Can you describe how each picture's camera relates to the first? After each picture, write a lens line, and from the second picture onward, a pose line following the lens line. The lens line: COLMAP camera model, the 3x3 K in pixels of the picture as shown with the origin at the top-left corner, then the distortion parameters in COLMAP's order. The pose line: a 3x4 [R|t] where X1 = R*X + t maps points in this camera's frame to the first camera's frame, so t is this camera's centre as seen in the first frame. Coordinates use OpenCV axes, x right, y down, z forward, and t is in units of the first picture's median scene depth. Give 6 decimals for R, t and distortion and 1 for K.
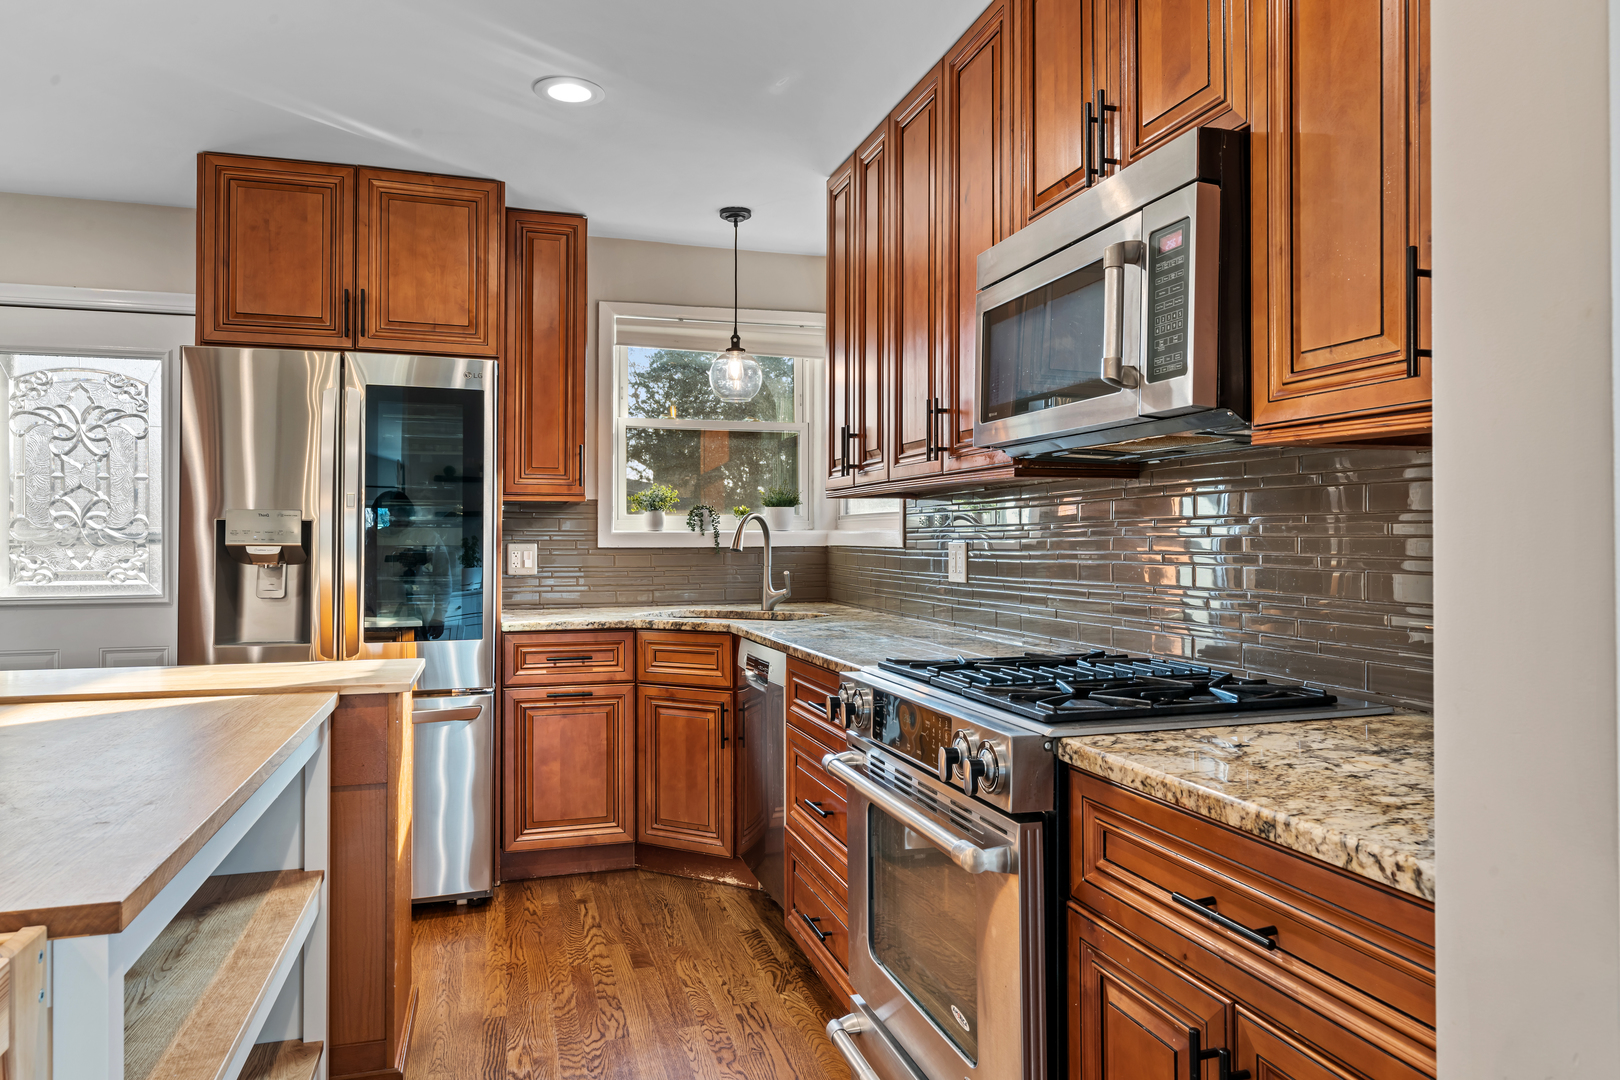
lens RADIAL K [[1070.9, 0, 815.1], [0, 1070.9, 537.5], [0, 0, 1]] dist [0.001885, 0.002537]
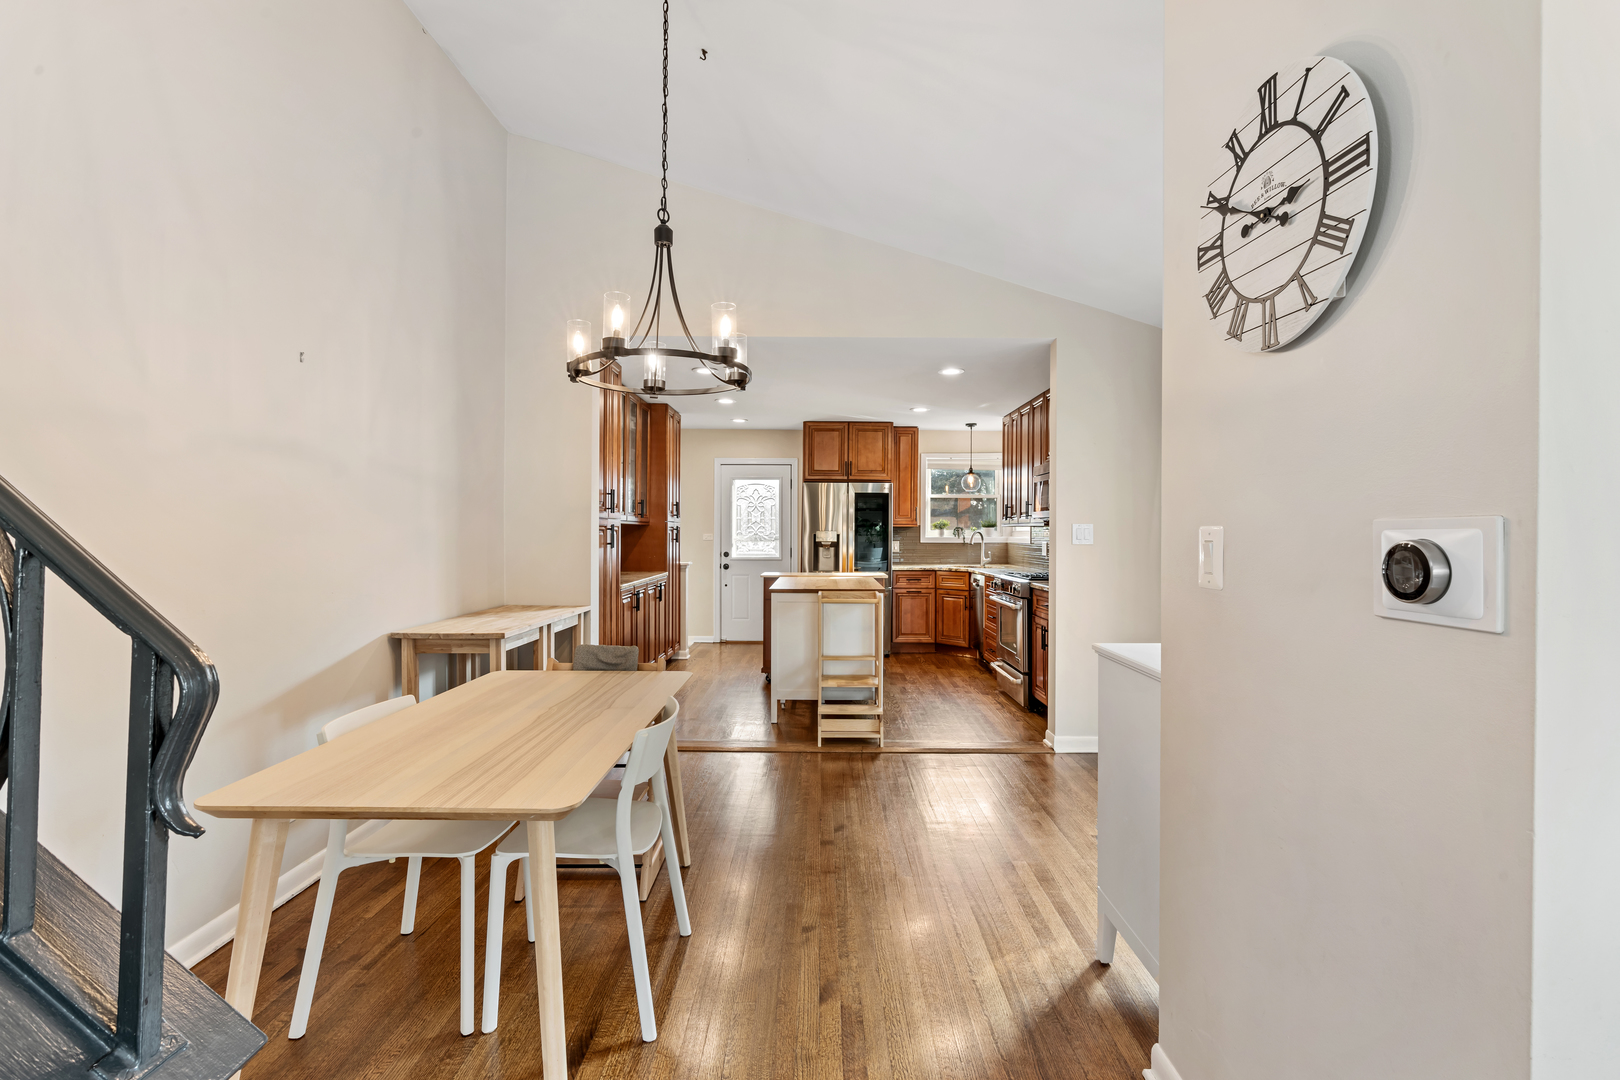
lens RADIAL K [[740.9, 0, 813.2], [0, 740.9, 533.8], [0, 0, 1]] dist [-0.003993, -0.000145]
pose [[0.956533, 0.004716, -0.291585, 0.120624], [-0.004190, 0.999988, 0.002429, -0.022421], [0.291593, -0.001101, 0.956542, -1.218344]]
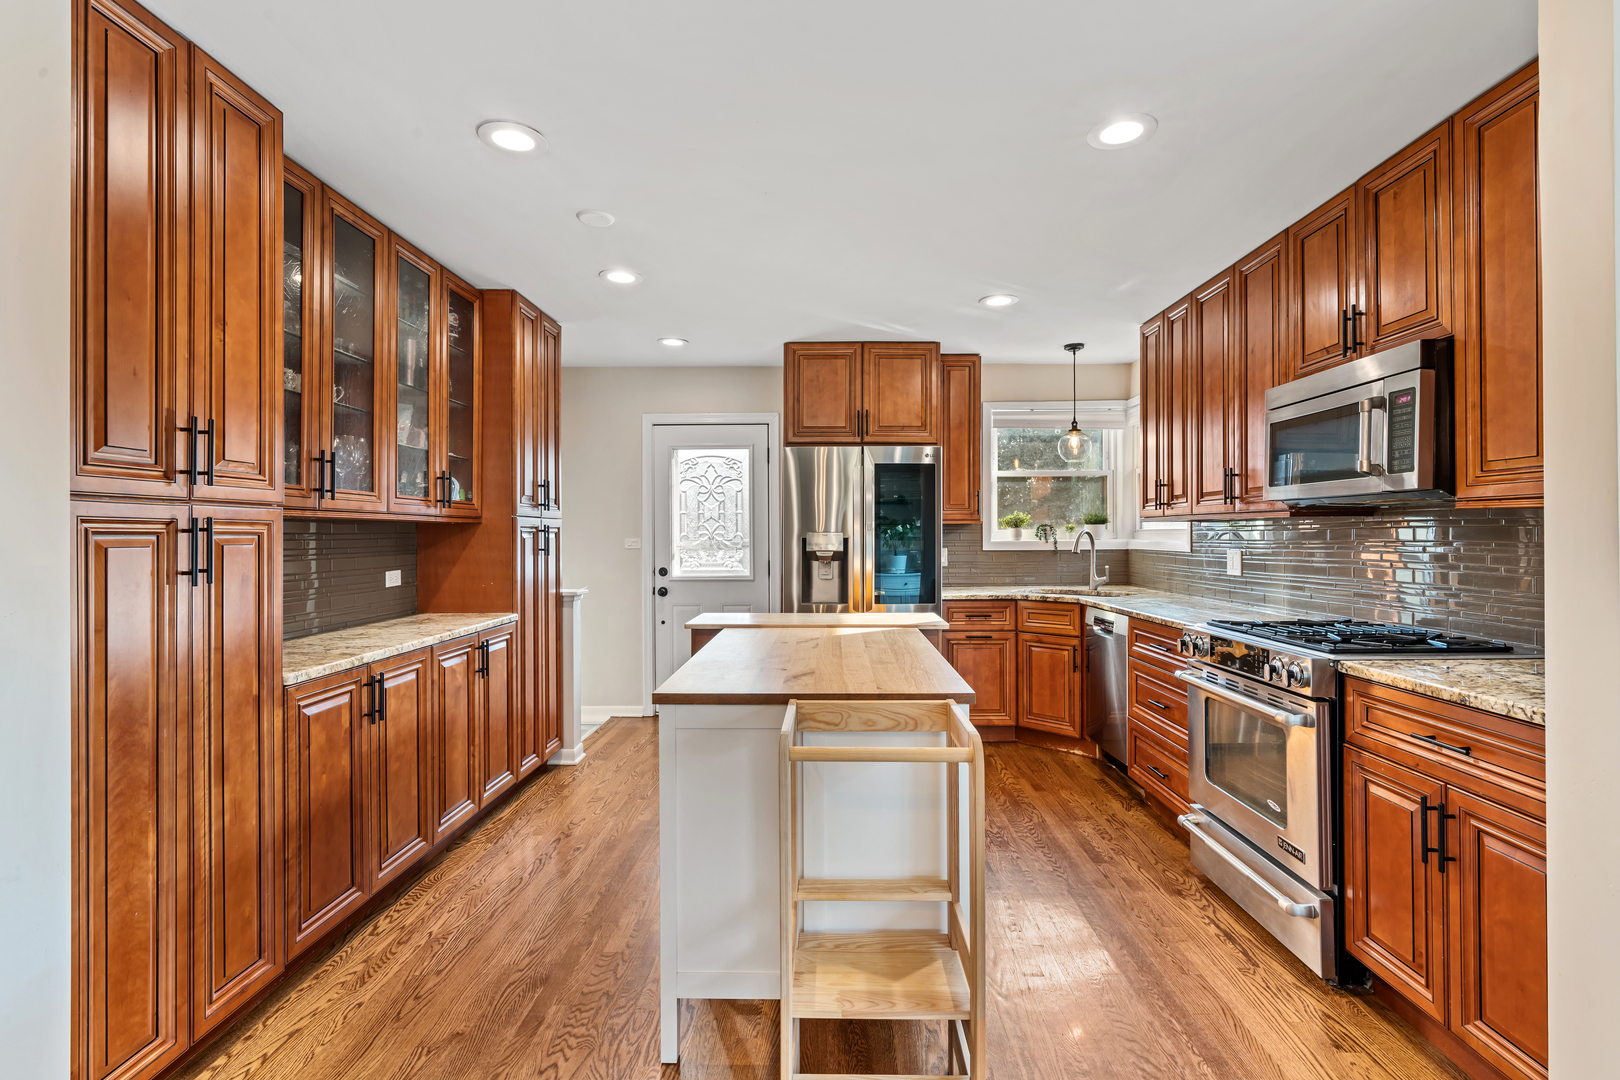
lens RADIAL K [[769.9, 0, 814.3], [0, 769.9, 535.5], [0, 0, 1]] dist [-0.001575, 0.000486]
pose [[0.953470, -0.002260, -0.301481, -0.122302], [0.003086, 0.999993, 0.002262, -0.022678], [0.301474, -0.003087, 0.953470, -0.296123]]
